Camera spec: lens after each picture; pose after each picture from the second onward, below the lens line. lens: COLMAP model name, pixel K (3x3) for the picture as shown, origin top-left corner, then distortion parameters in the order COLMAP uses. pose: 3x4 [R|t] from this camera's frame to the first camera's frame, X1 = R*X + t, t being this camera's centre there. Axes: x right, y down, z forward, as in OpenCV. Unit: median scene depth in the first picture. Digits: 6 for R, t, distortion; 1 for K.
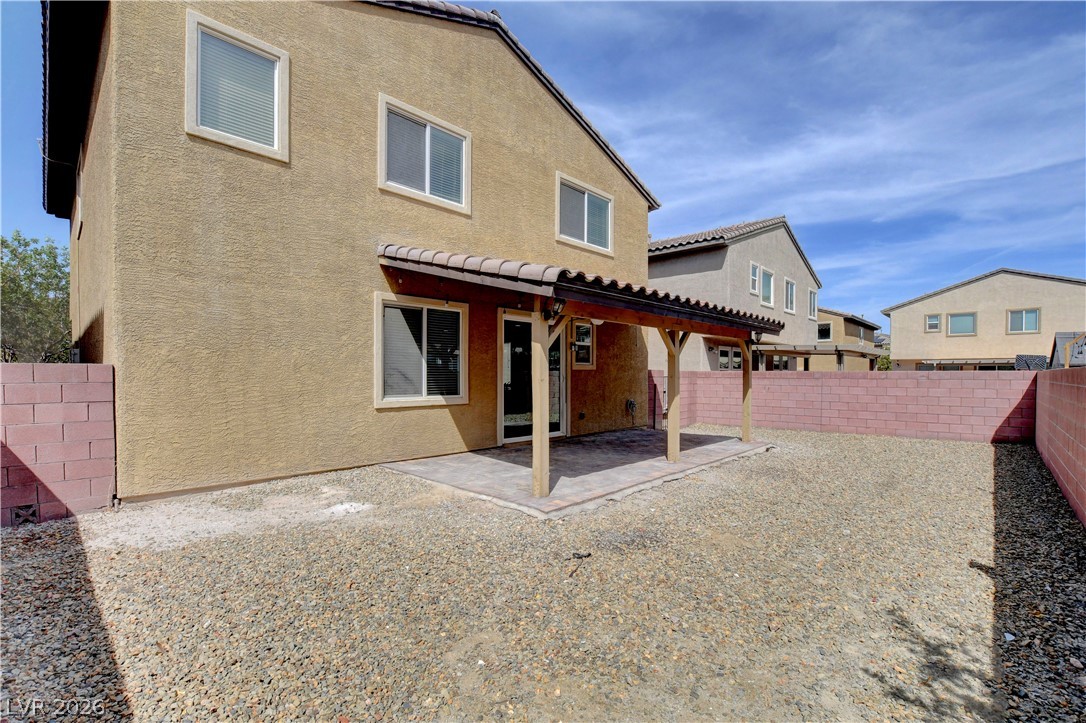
lens RADIAL K [[483.6, 0, 525.6], [0, 483.6, 383.6], [0, 0, 1]] dist [-0.031906, 0.002962]
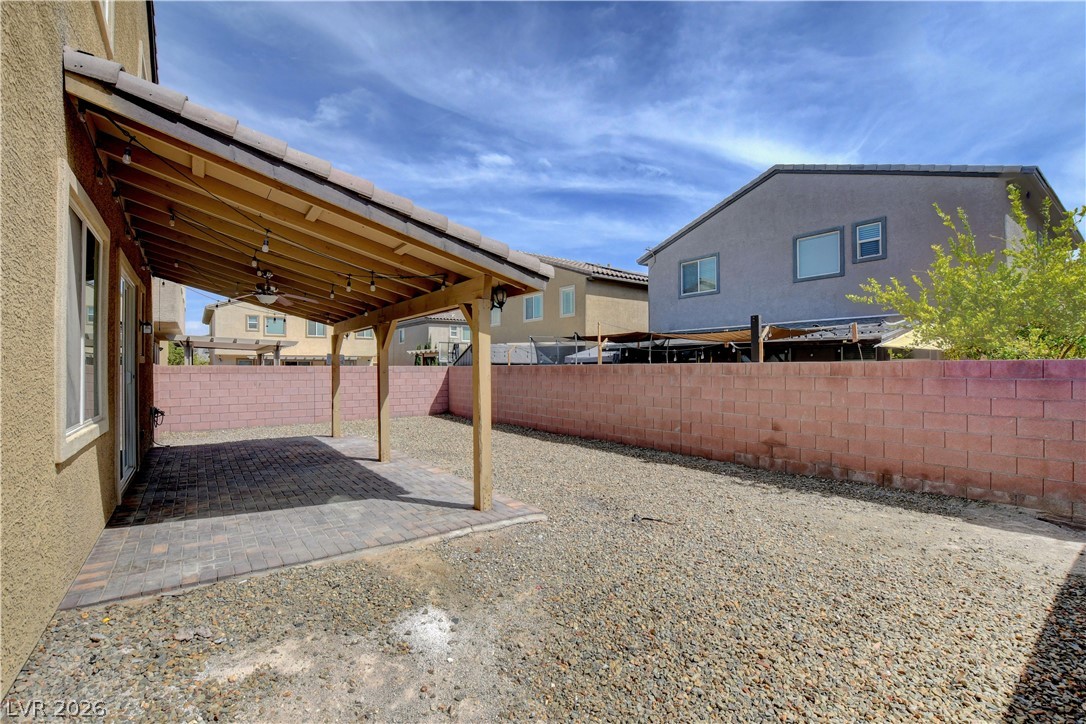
lens RADIAL K [[483.6, 0, 541.4], [0, 483.6, 364.3], [0, 0, 1]] dist [-0.031906, 0.002962]
pose [[0.159129, 0.007005, 0.987233, -0.467629], [0.021303, 0.999718, -0.010527, -0.010333], [-0.987028, 0.022706, 0.158935, 0.430065]]
